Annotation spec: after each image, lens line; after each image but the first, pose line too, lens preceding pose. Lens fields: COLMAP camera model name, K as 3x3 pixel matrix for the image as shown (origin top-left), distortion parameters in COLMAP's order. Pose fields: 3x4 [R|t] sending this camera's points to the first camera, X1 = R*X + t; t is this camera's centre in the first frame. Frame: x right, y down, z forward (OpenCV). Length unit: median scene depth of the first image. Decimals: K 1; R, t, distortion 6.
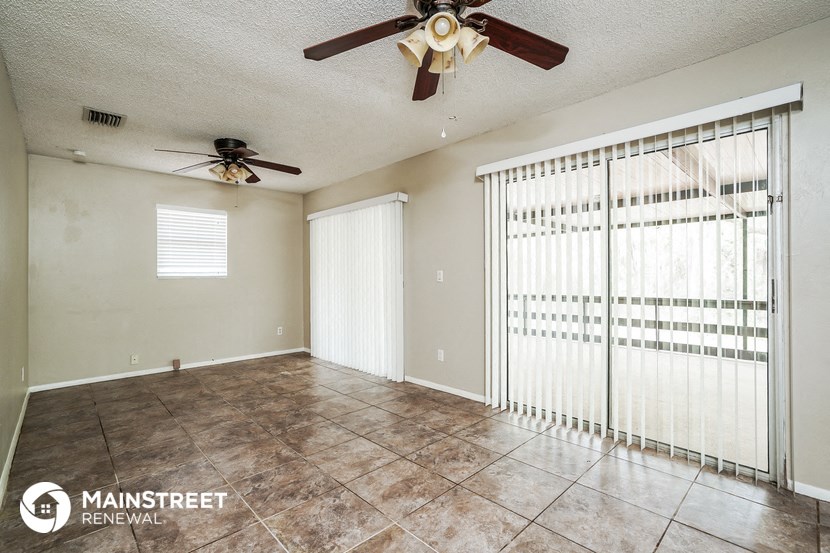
lens RADIAL K [[383.3, 0, 414.1], [0, 383.3, 274.3], [0, 0, 1]] dist [-0.000058, 0.000796]
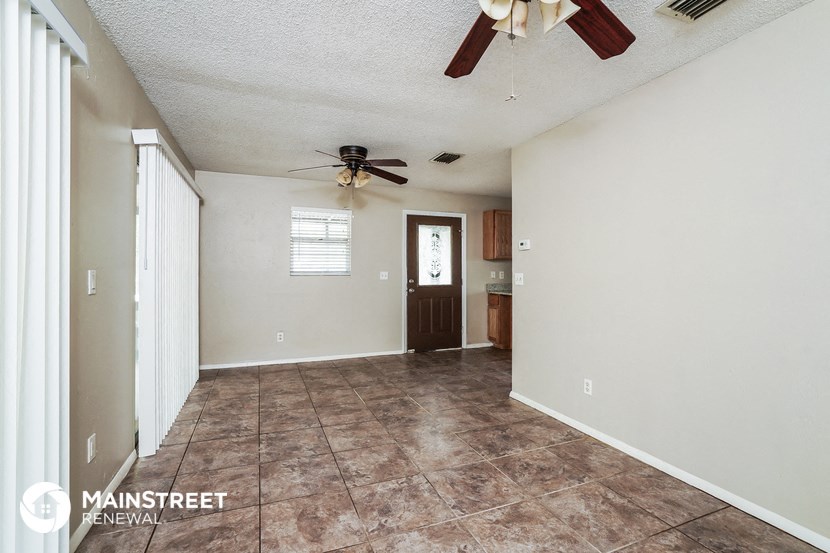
lens RADIAL K [[383.3, 0, 415.6], [0, 383.3, 274.8], [0, 0, 1]] dist [-0.000058, 0.000796]
pose [[-0.933398, 0.002828, 0.358831, -0.655828], [0.002016, 0.999994, -0.002638, -0.000418], [-0.358836, -0.001739, -0.933399, 1.790590]]
